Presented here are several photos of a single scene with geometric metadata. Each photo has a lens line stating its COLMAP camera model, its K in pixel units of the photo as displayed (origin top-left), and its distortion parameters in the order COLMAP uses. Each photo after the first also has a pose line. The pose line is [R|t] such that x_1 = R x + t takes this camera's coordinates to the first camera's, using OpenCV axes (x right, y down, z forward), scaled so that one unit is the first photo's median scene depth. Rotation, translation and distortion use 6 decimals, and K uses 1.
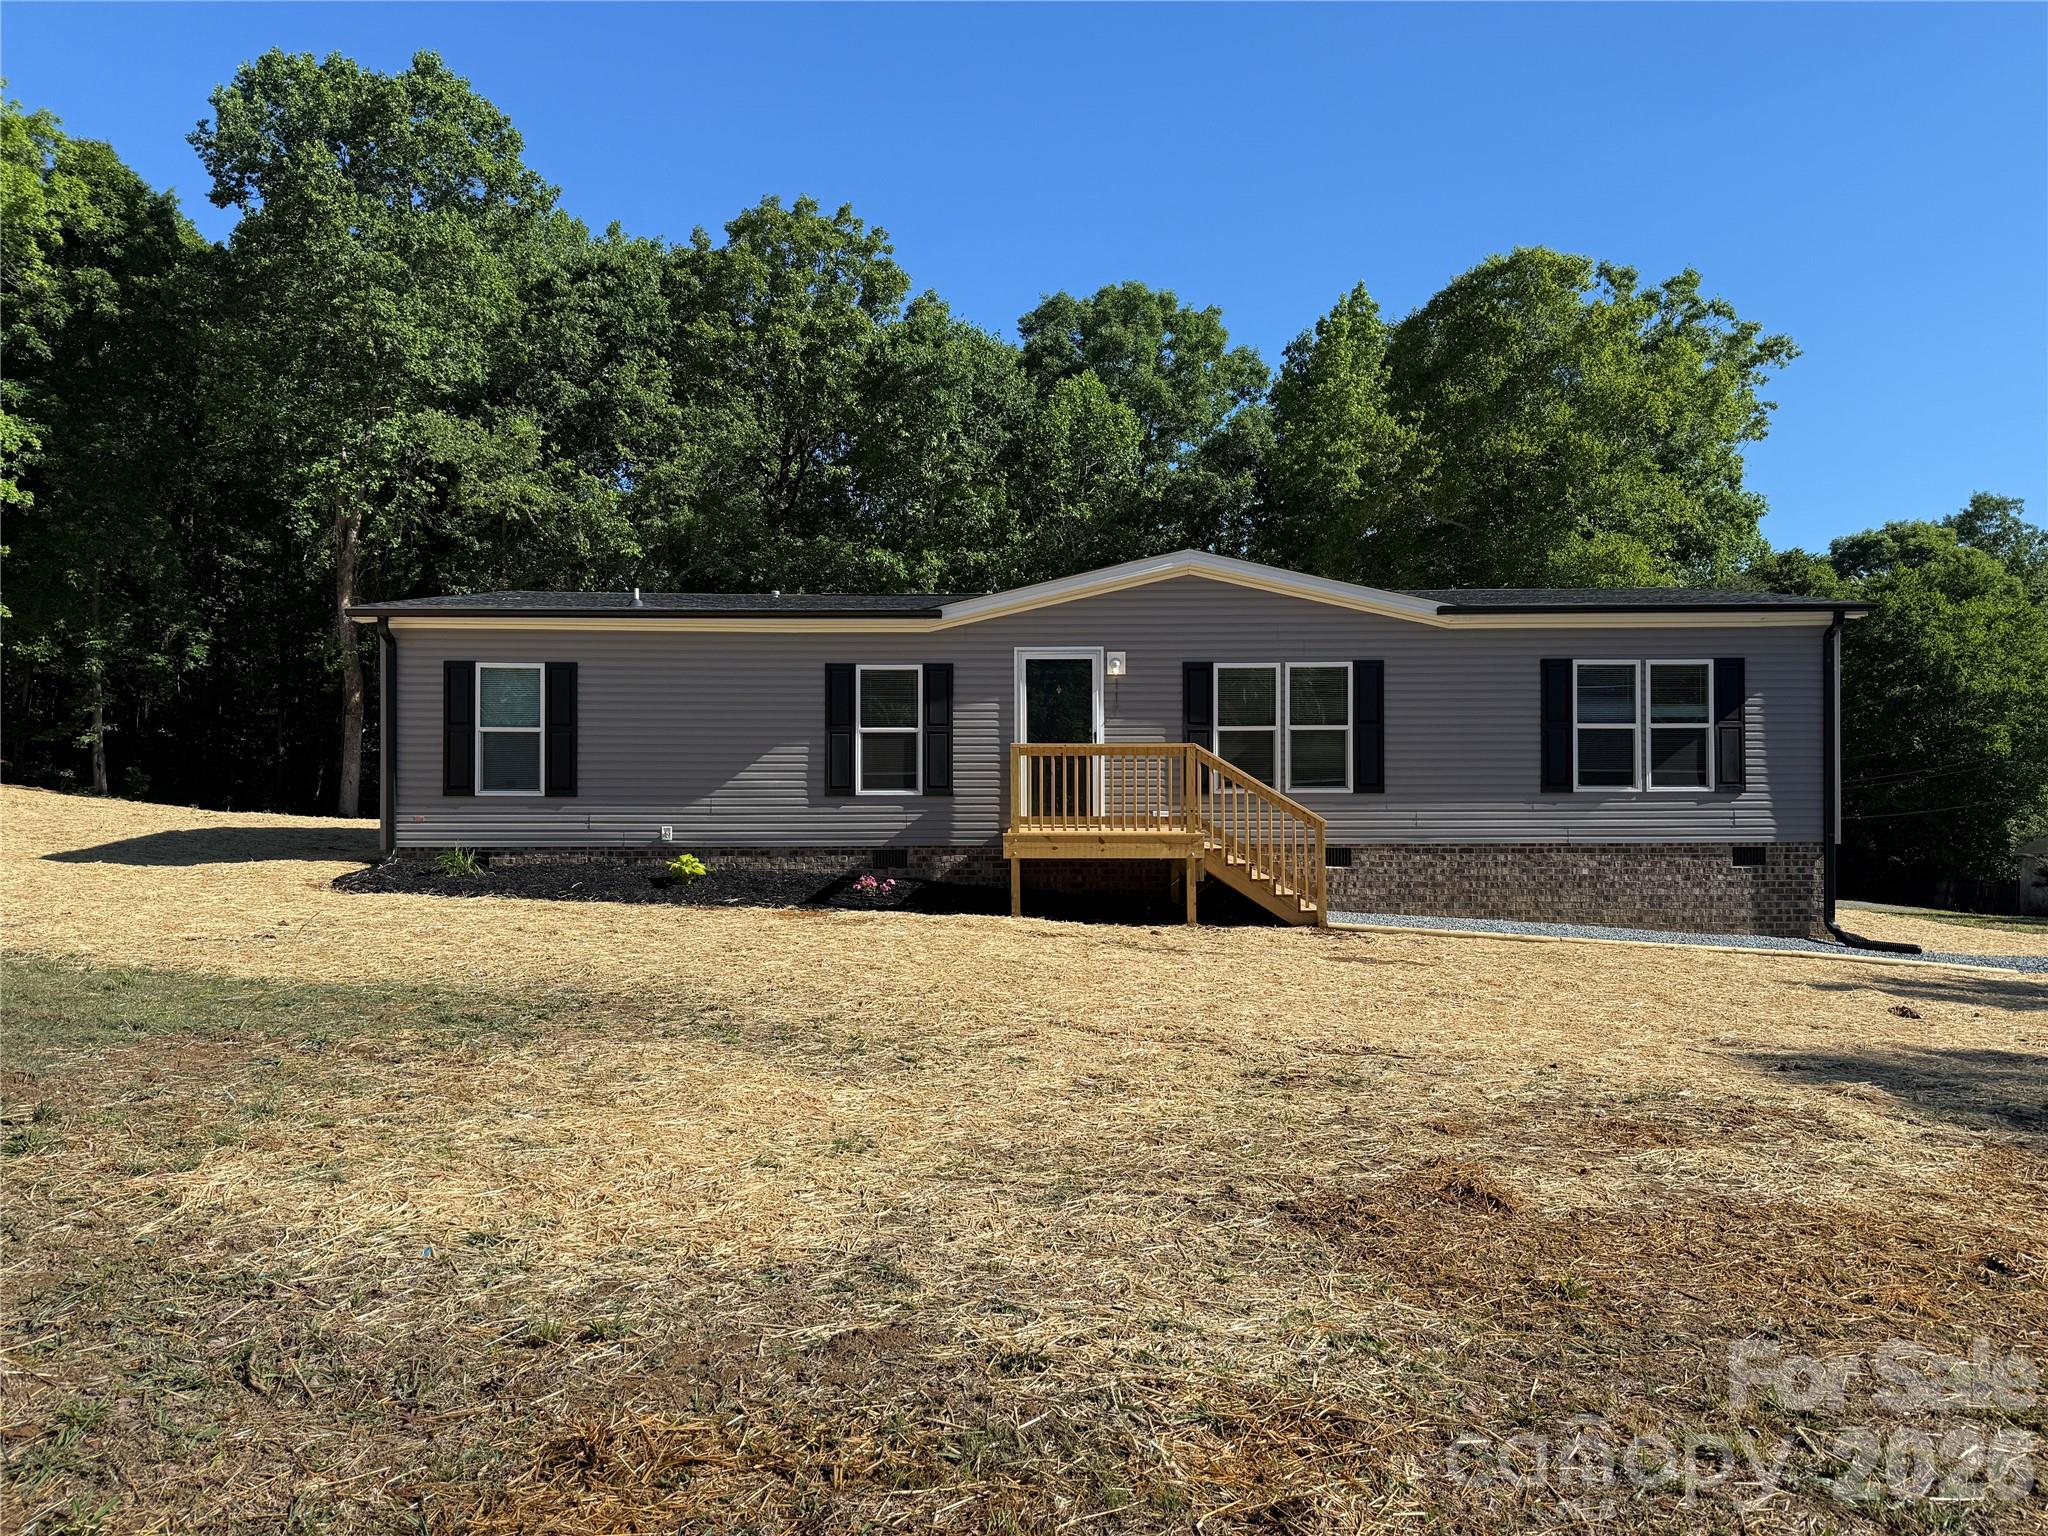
lens RADIAL K [[1441.4, 0, 1035.2], [0, 1441.4, 788.9], [0, 0, 1]] dist [0.052109, -0.059977]
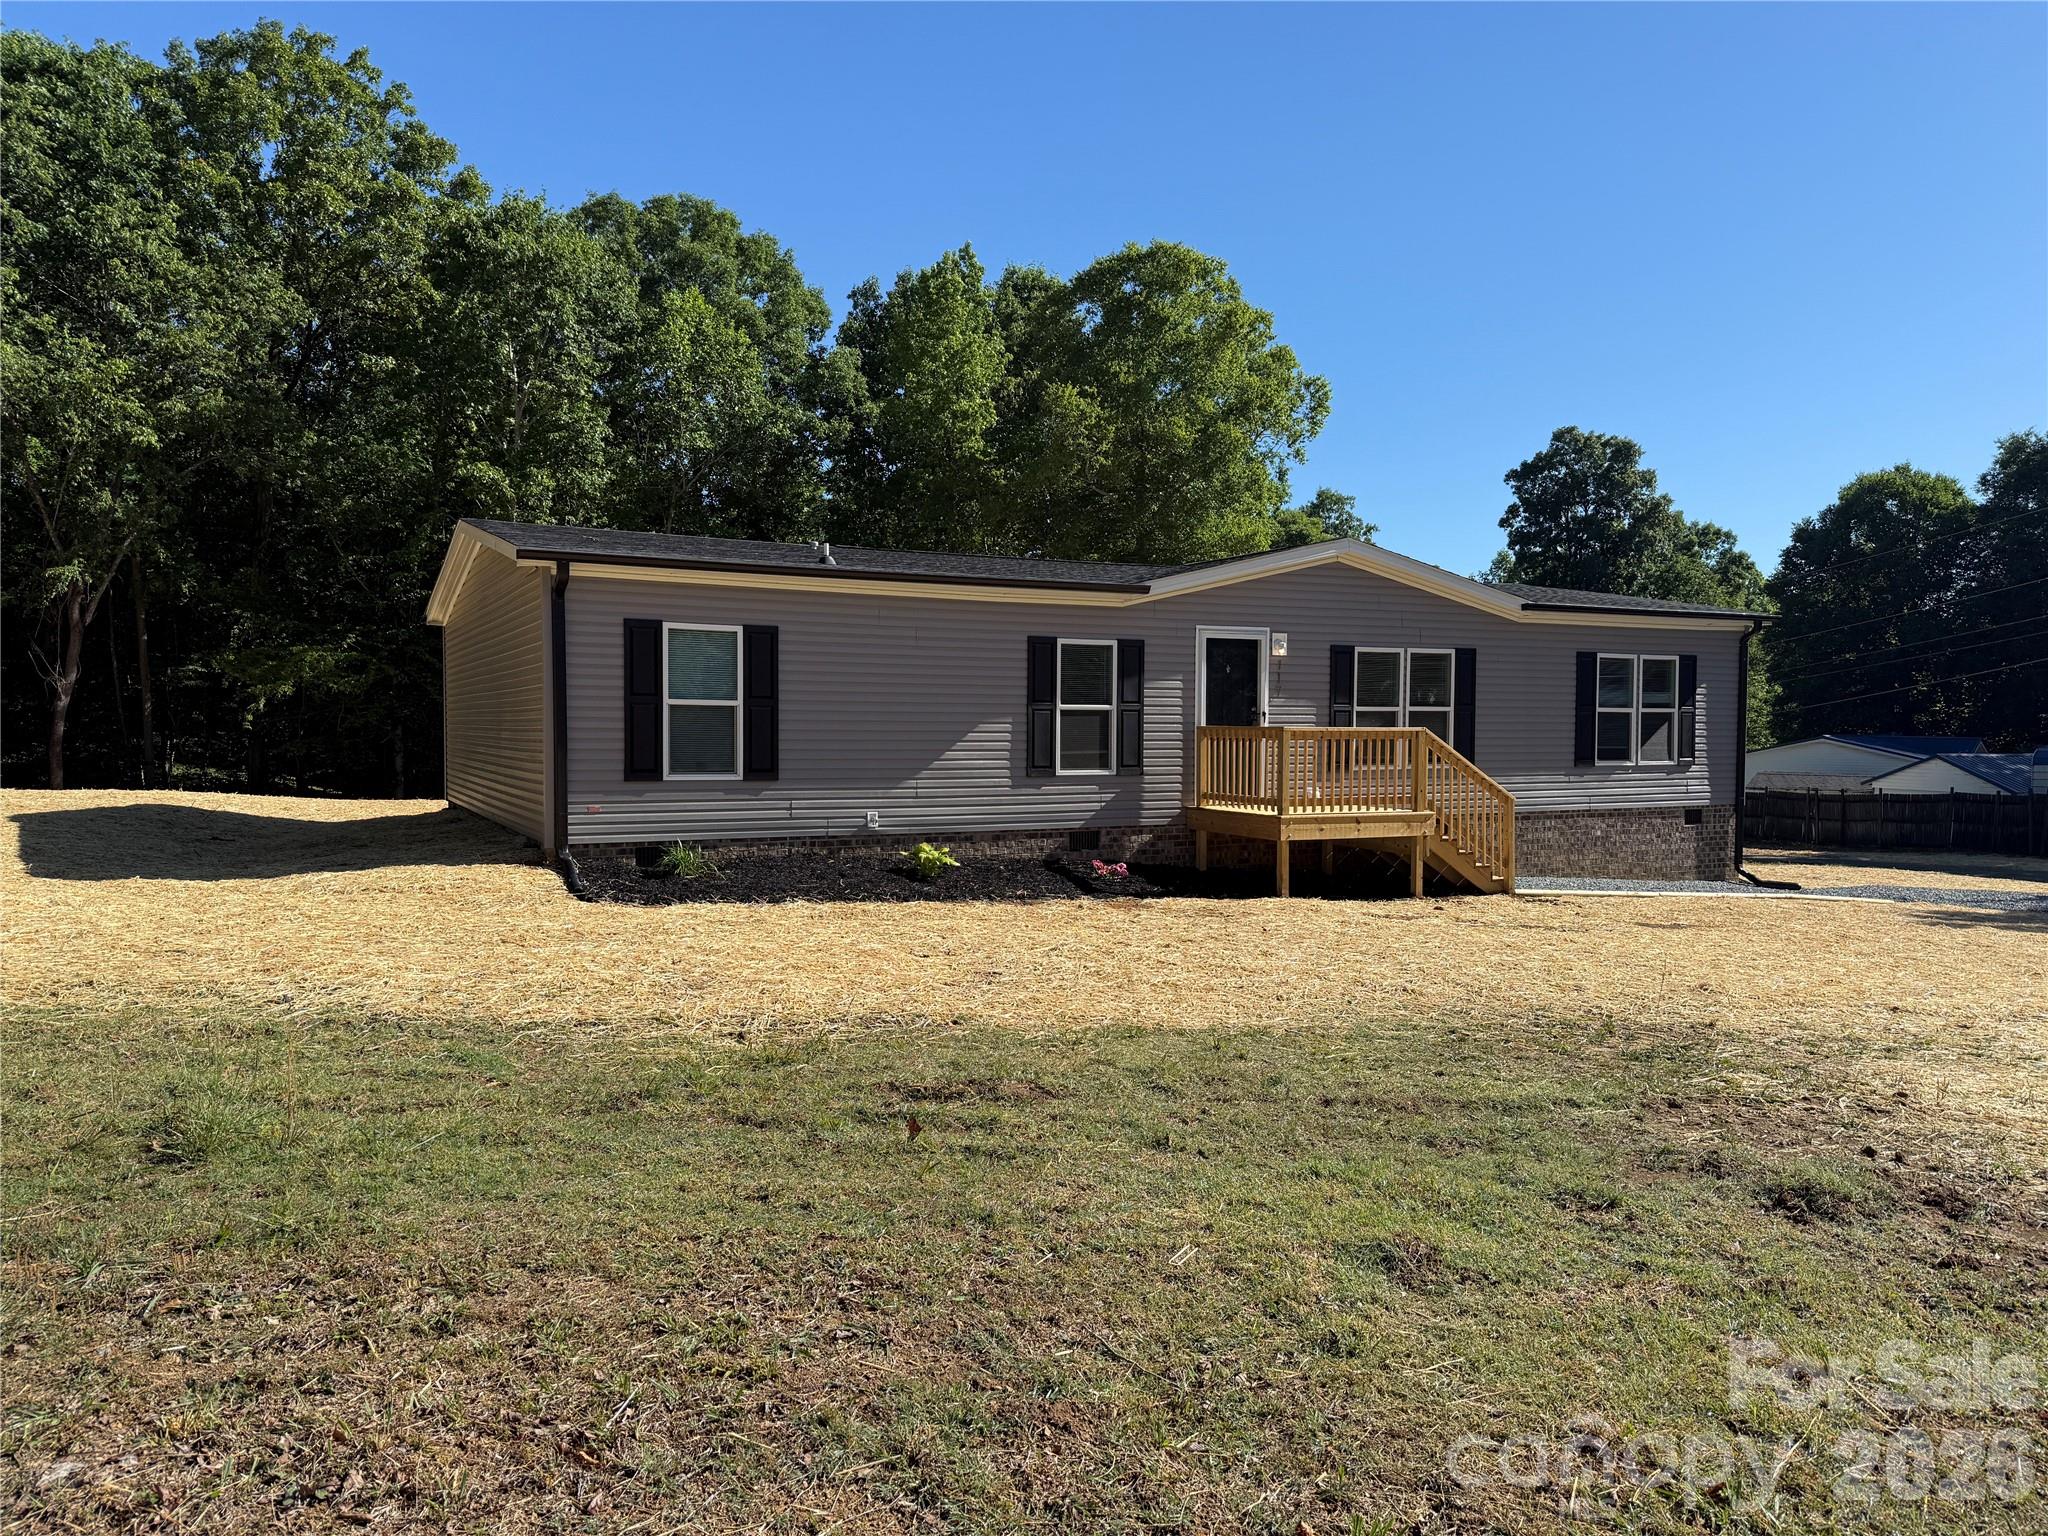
lens RADIAL K [[1441.4, 0, 1029.9], [0, 1441.4, 769.0], [0, 0, 1]] dist [0.052109, -0.059977]
pose [[0.893568, -0.008290, 0.448850, -0.563390], [-0.006615, 0.999478, 0.031629, -0.029417], [-0.448878, -0.031232, 0.893047, 0.155507]]
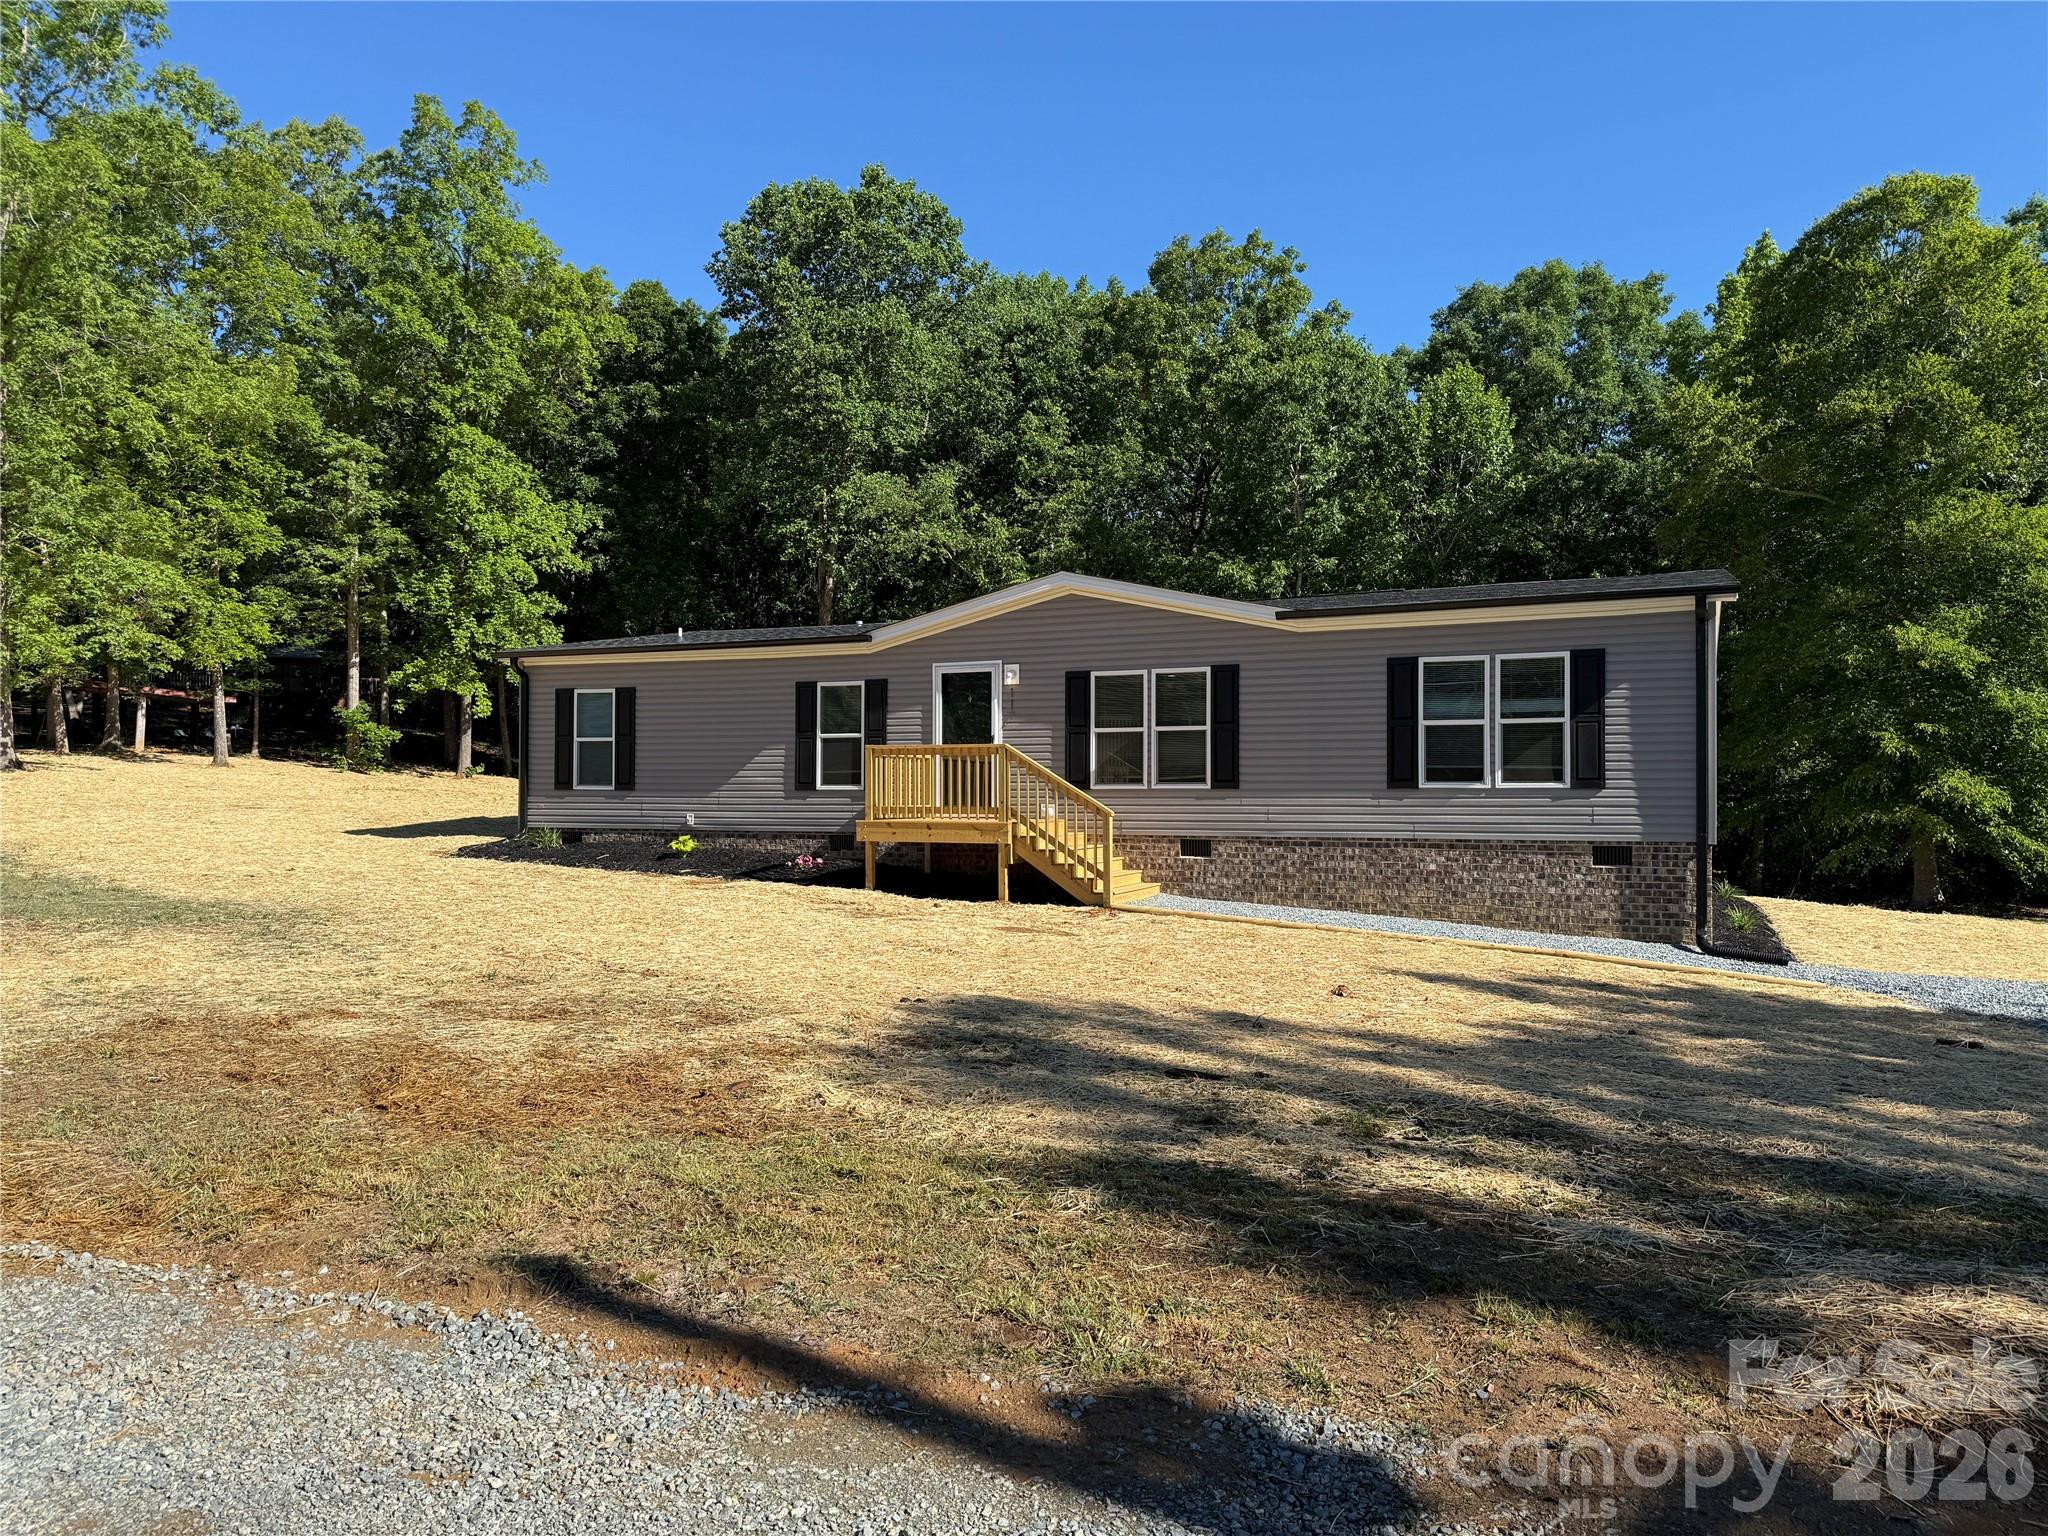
lens RADIAL K [[1441.4, 0, 1033.4], [0, 1441.4, 808.0], [0, 0, 1]] dist [0.052109, -0.059977]
pose [[0.908243, 0.007922, -0.418368, 0.546507], [-0.005804, 0.999963, 0.006334, 0.011188], [0.418403, -0.003324, 0.908255, -0.028292]]
